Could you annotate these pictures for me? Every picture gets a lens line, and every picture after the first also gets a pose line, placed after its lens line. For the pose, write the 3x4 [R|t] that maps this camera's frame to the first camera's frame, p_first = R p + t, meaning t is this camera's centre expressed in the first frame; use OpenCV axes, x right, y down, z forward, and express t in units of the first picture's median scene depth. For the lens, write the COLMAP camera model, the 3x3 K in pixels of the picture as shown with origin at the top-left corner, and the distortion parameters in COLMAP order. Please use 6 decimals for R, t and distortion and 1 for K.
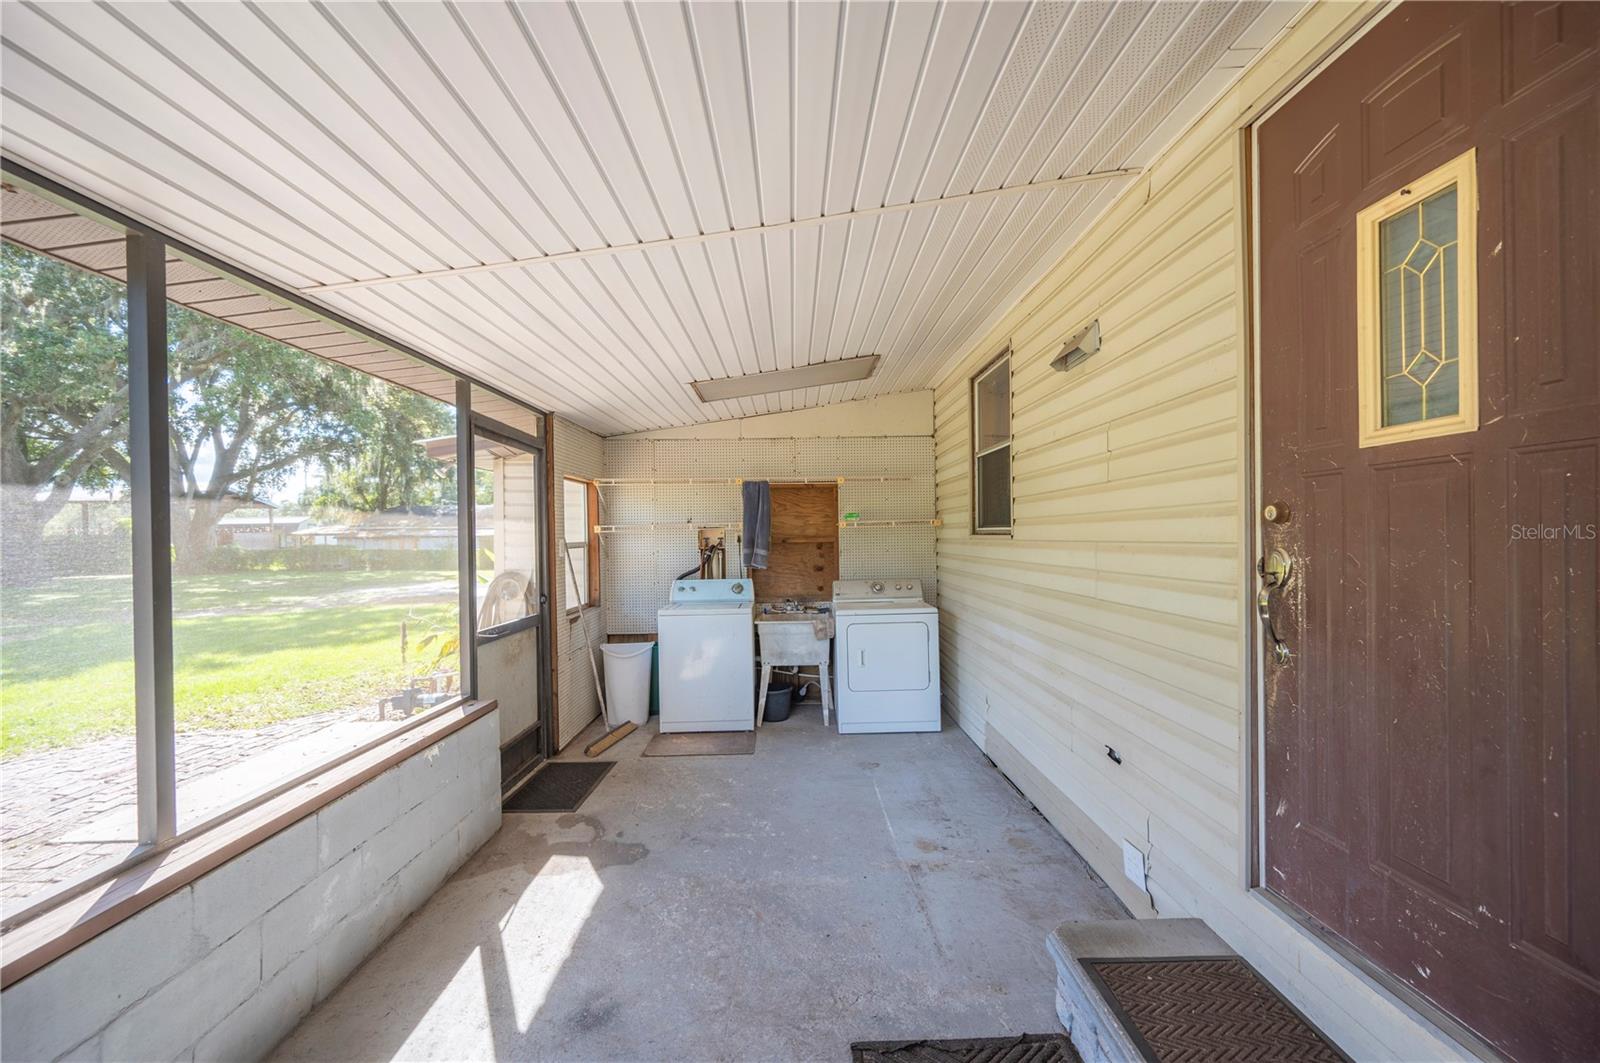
lens RADIAL K [[628.3, 0, 804.6], [0, 628.3, 534.9], [0, 0, 1]] dist [-0.001321, -0.000079]
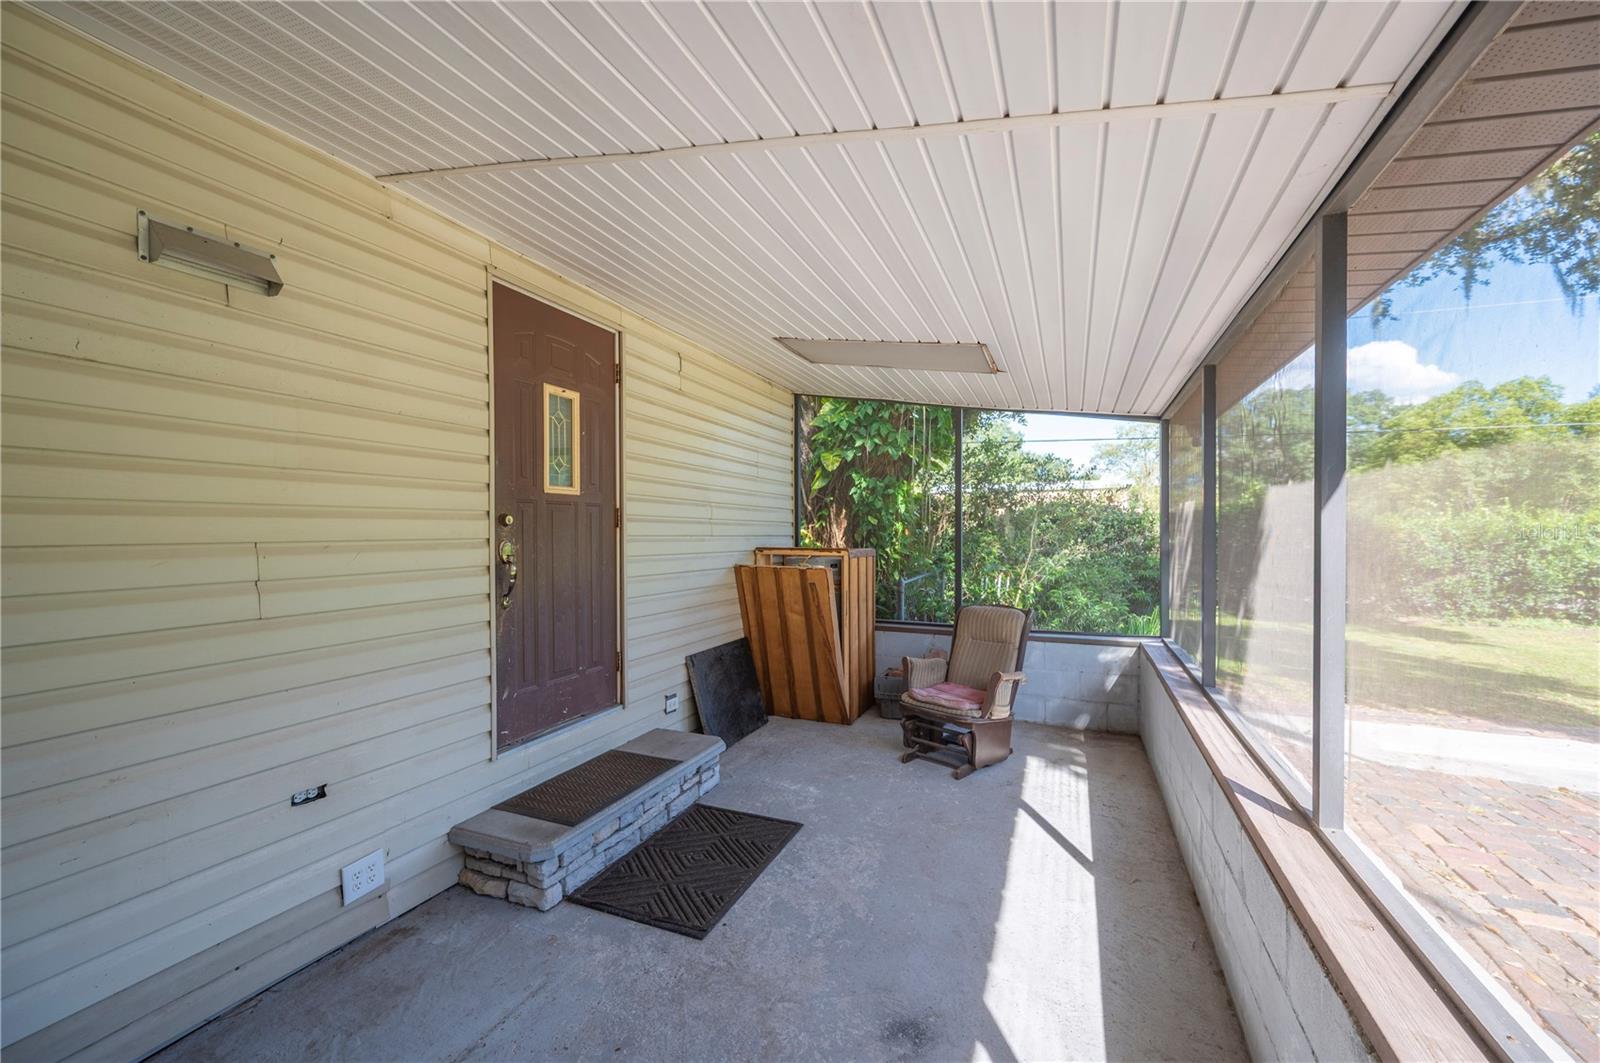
lens RADIAL K [[628.3, 0, 802.4], [0, 628.3, 535.2], [0, 0, 1]] dist [-0.001321, -0.000079]
pose [[-0.908217, 0.021790, 0.417932, -0.692081], [0.022302, 0.999745, -0.003658, 0.031648], [-0.417905, 0.005998, -0.908471, 2.215725]]
